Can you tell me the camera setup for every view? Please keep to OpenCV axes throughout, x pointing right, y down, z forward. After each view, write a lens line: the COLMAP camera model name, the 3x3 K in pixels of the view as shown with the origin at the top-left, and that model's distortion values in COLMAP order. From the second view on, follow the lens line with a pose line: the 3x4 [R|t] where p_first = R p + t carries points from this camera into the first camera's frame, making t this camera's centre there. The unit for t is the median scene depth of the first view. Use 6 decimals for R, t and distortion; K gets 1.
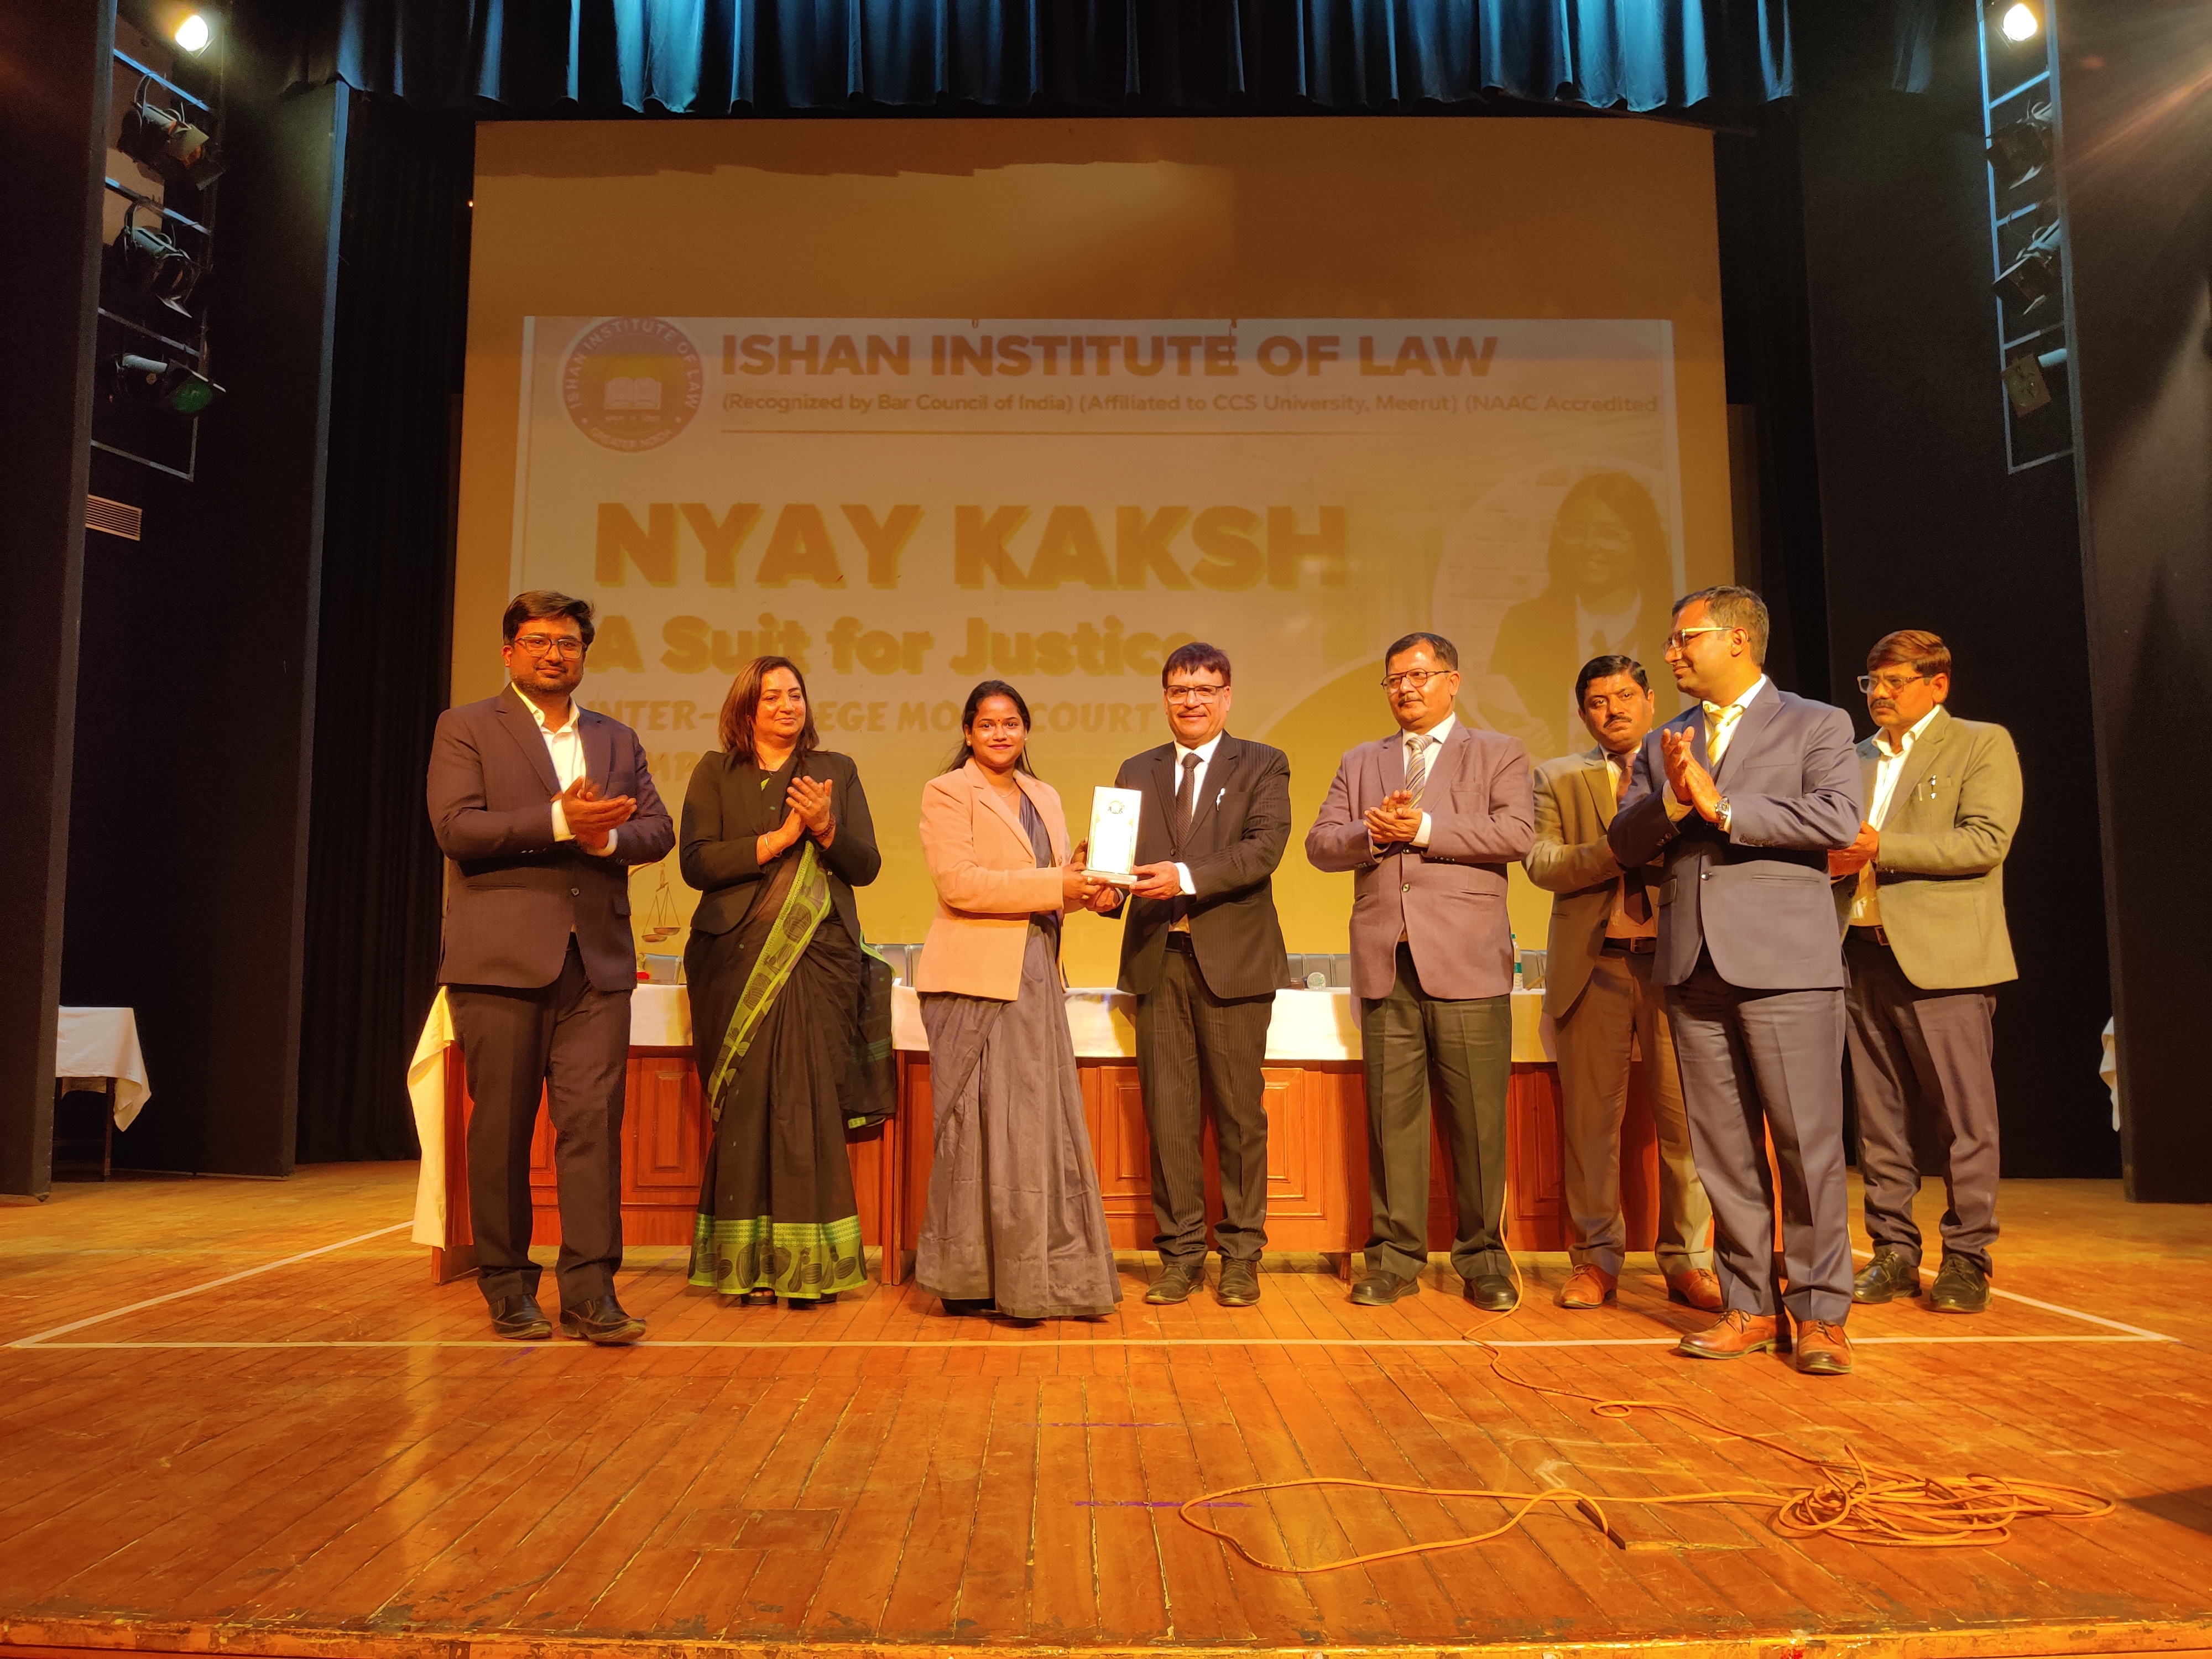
lens RADIAL K [[1731.6, 0, 1086.5], [0, 1731.6, 838.4], [0, 0, 1]] dist [-0.005819, 0.000330]
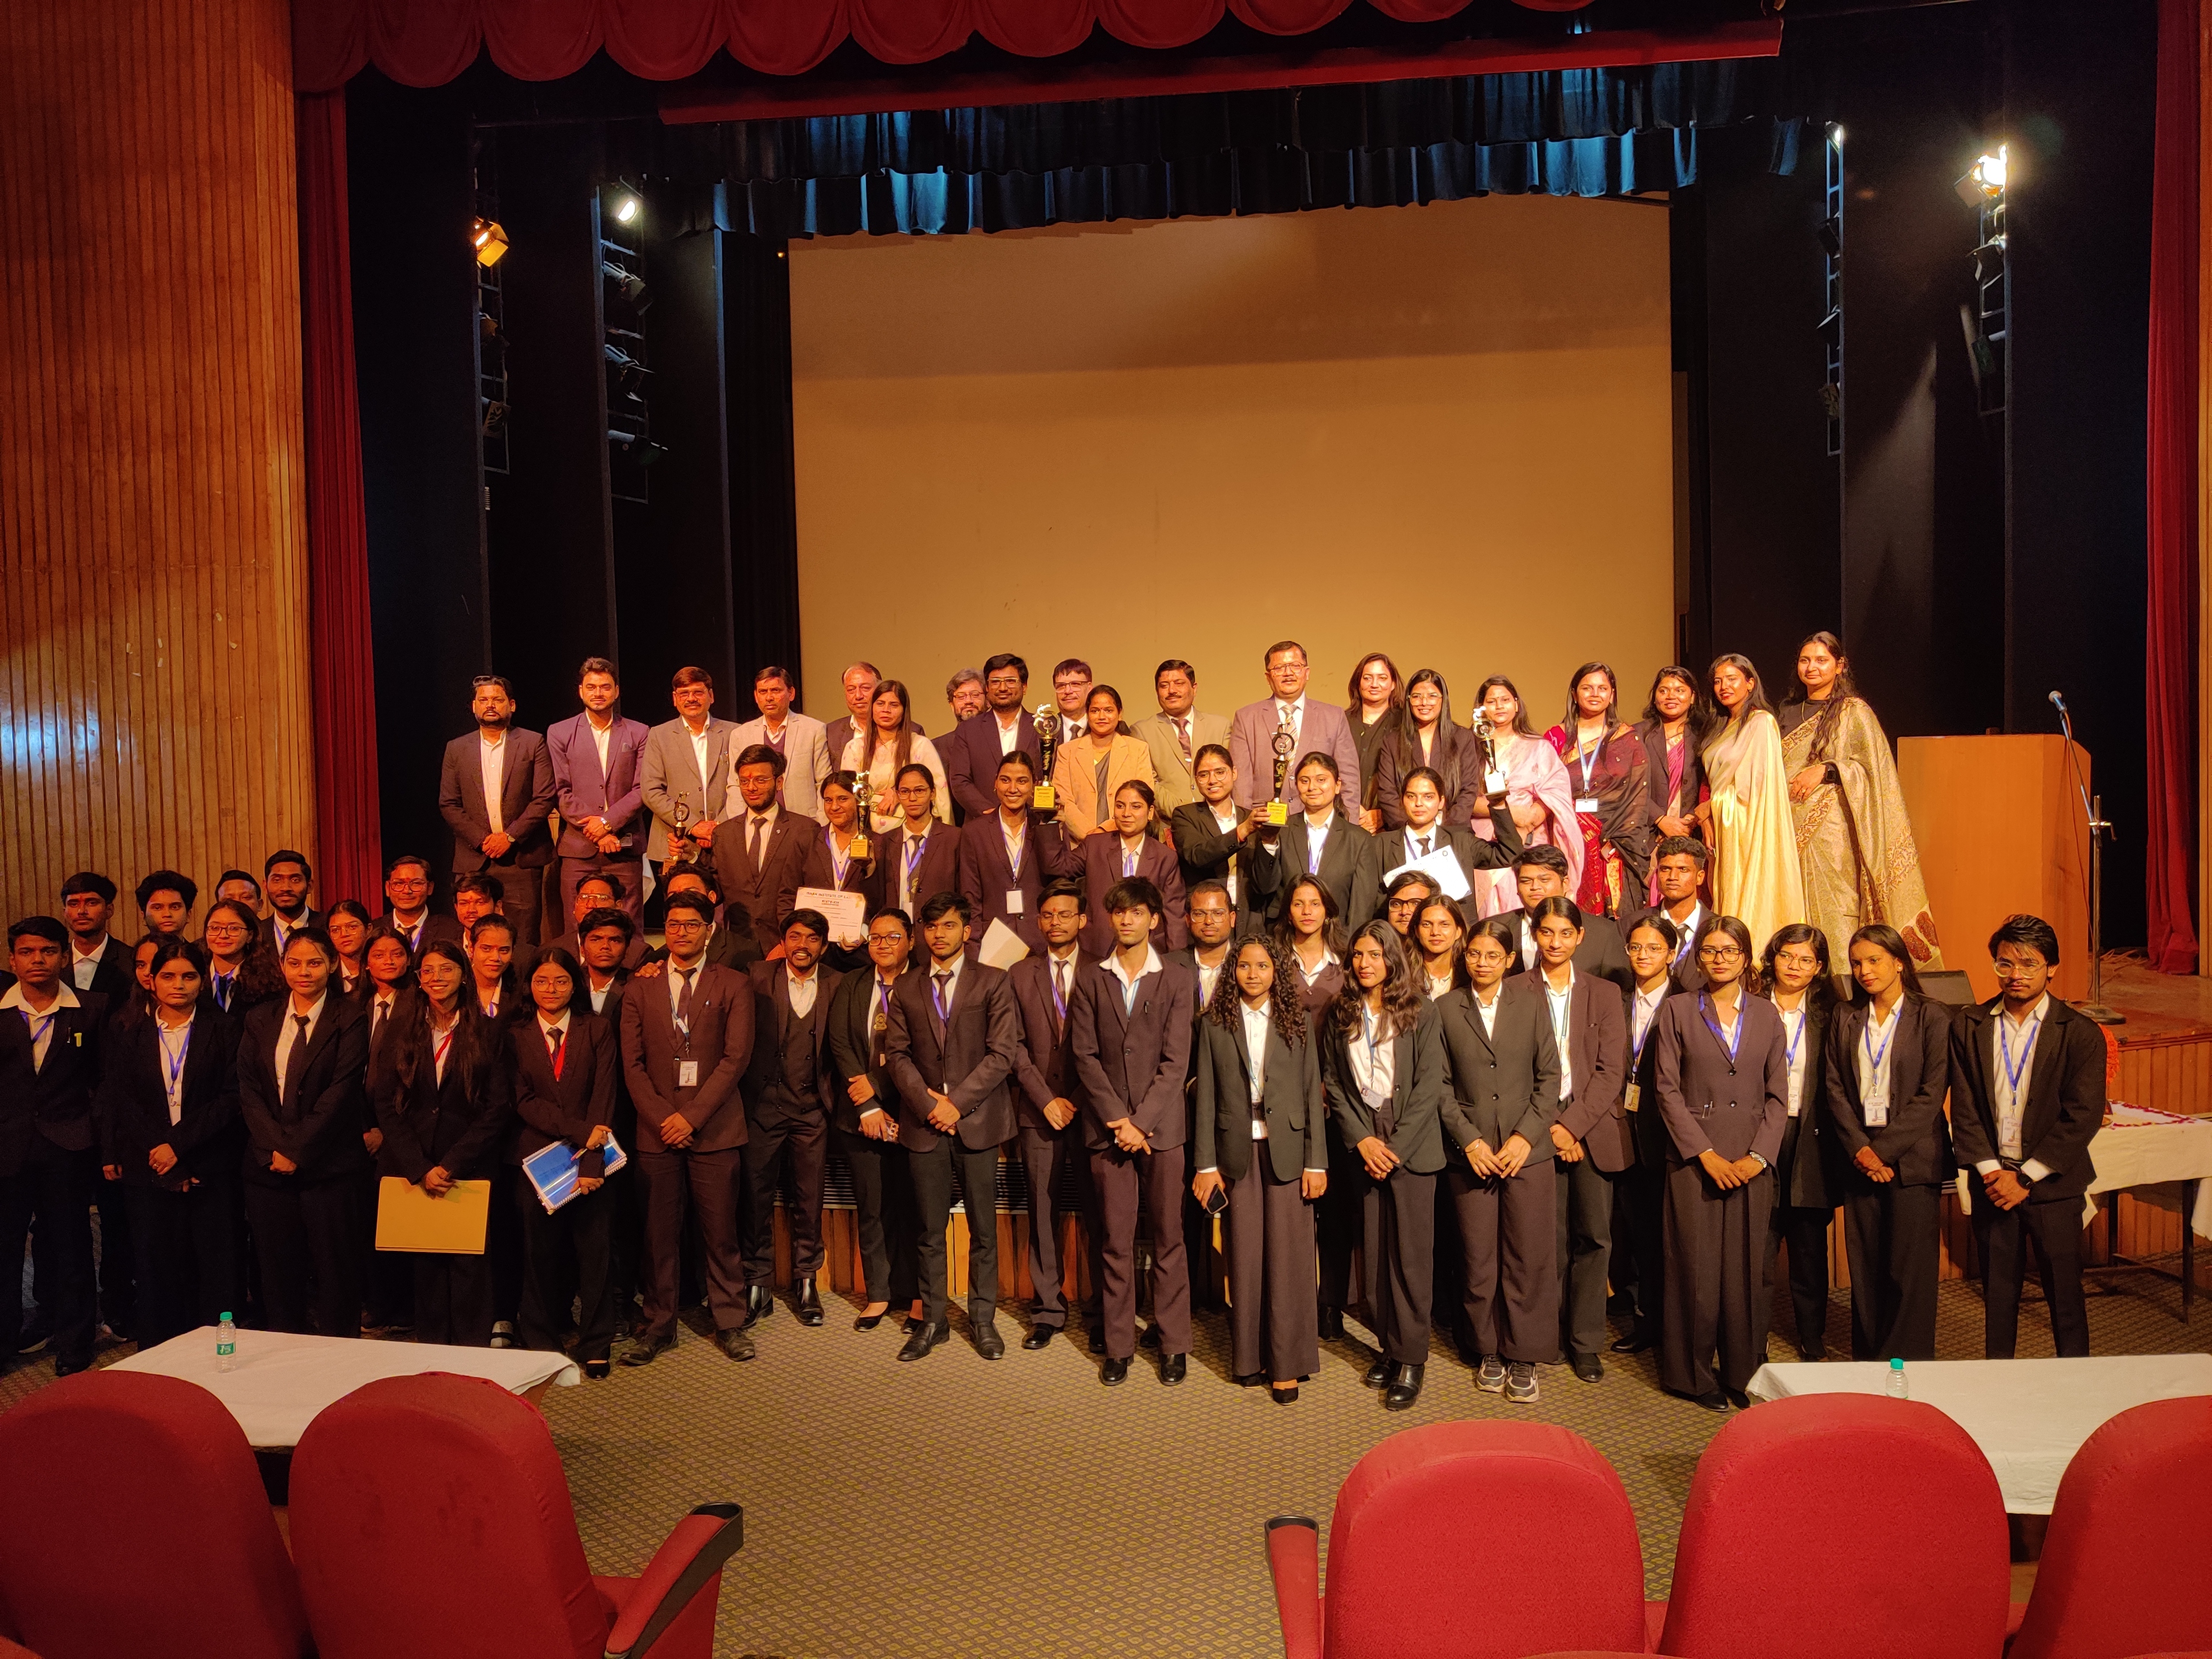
lens RADIAL K [[1735.8, 0, 1094.0], [0, 1735.8, 841.5], [0, 0, 1]] dist [-0.001817, -0.005970]
pose [[0.994443, -0.017872, -0.103744, 0.043213], [0.032325, 0.989715, 0.139355, -0.090668], [0.100186, -0.141934, 0.984793, -0.480174]]
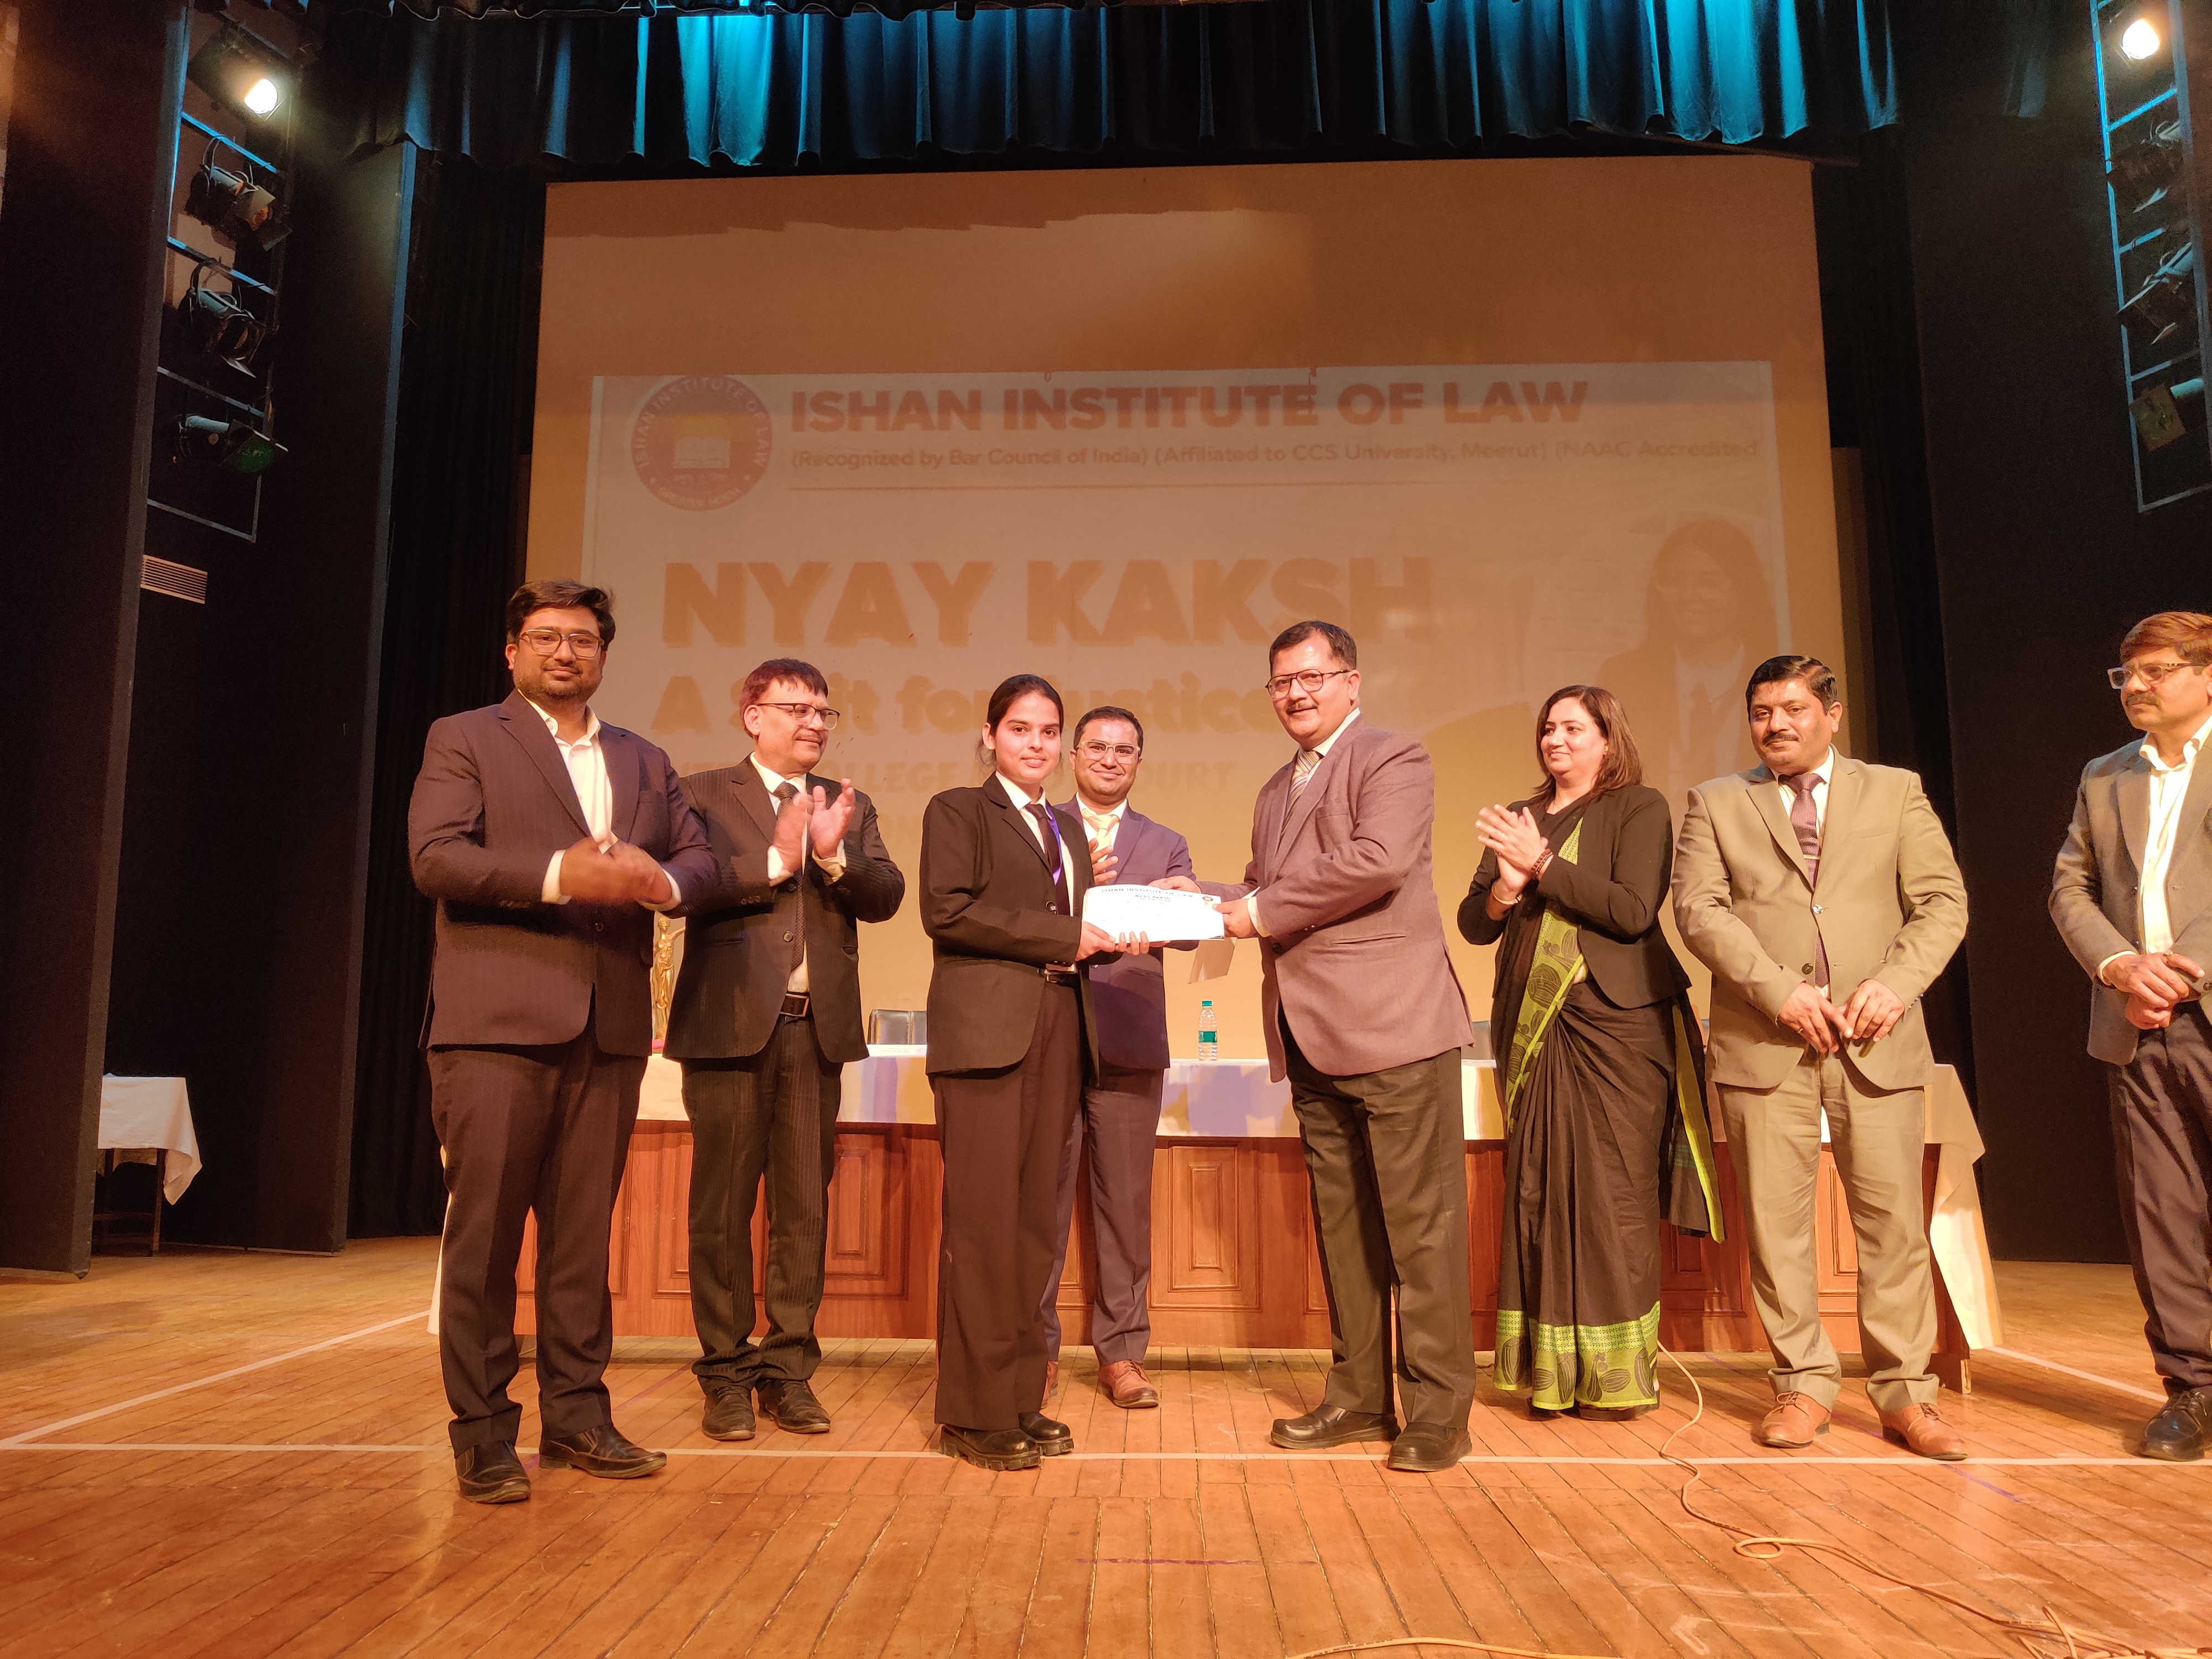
lens RADIAL K [[1735.8, 0, 1094.0], [0, 1735.8, 841.5], [0, 0, 1]] dist [-0.001817, -0.005970]
pose [[0.999041, -0.004125, -0.043585, 0.003518], [0.002502, 0.999304, -0.037229, 0.001975], [0.043708, 0.037084, 0.998356, 0.031428]]
